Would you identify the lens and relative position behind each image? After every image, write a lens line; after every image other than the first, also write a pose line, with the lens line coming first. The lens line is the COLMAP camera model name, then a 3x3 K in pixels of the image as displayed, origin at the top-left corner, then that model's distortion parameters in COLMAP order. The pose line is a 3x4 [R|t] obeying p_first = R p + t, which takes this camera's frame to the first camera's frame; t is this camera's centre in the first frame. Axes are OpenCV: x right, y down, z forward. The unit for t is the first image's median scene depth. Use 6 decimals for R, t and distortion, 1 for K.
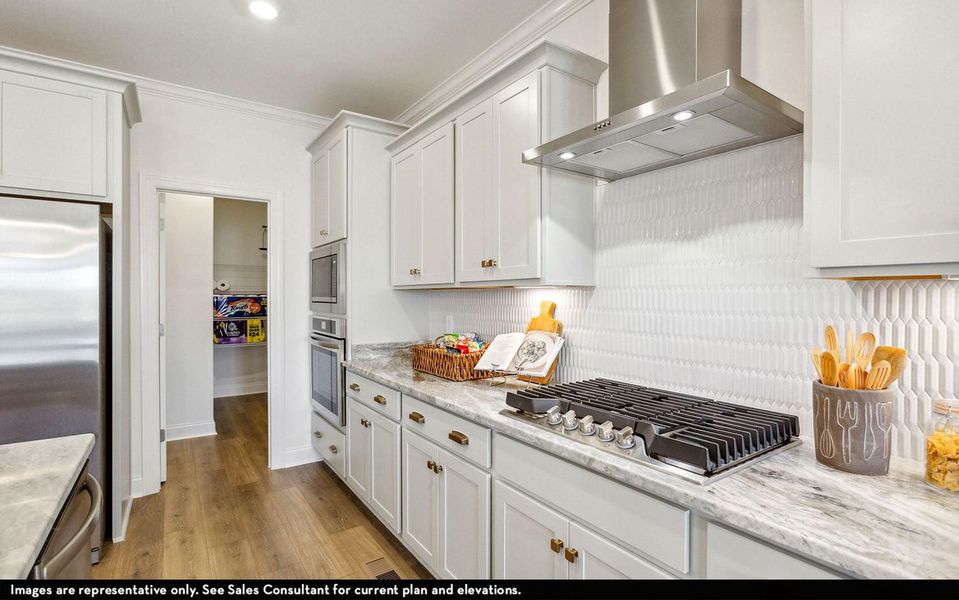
lens RADIAL K [[455.3, 0, 482.9], [0, 455.3, 296.8], [0, 0, 1]] dist [-0.004360, -0.000637]
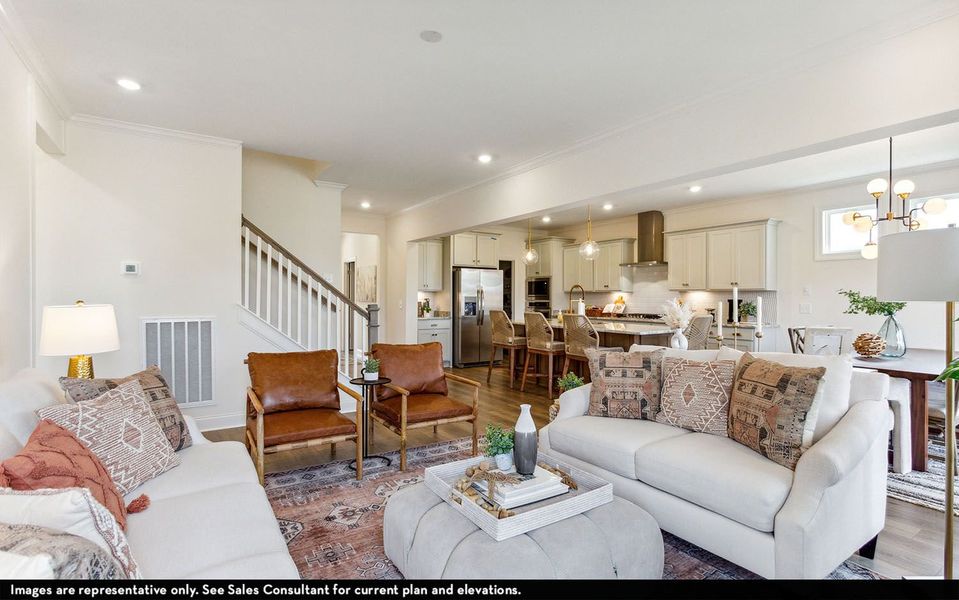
lens RADIAL K [[455.3, 0, 478.0], [0, 455.3, 297.4], [0, 0, 1]] dist [-0.004360, -0.000637]
pose [[0.999574, 0.006646, -0.028417, -0.855266], [-0.006723, 0.999974, -0.002606, 0.037669], [0.028399, 0.002796, 0.999593, -2.592616]]
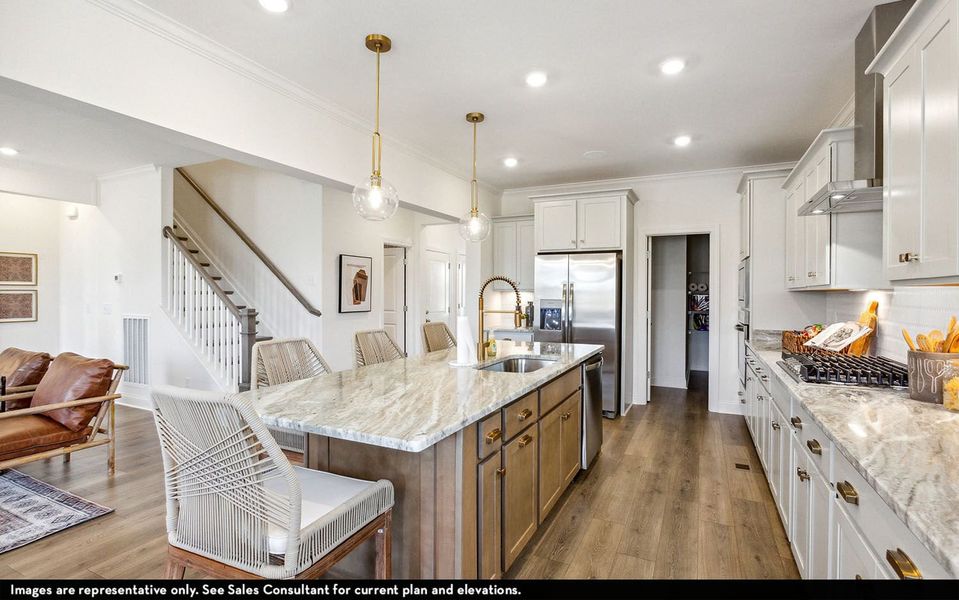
lens RADIAL K [[455.3, 0, 480.1], [0, 455.3, 298.0], [0, 0, 1]] dist [-0.004360, -0.000637]
pose [[0.490413, 0.010435, -0.871428, 0.660662], [-0.011112, 0.999922, 0.005719, 0.008584], [0.871419, 0.006879, 0.490491, -0.564480]]
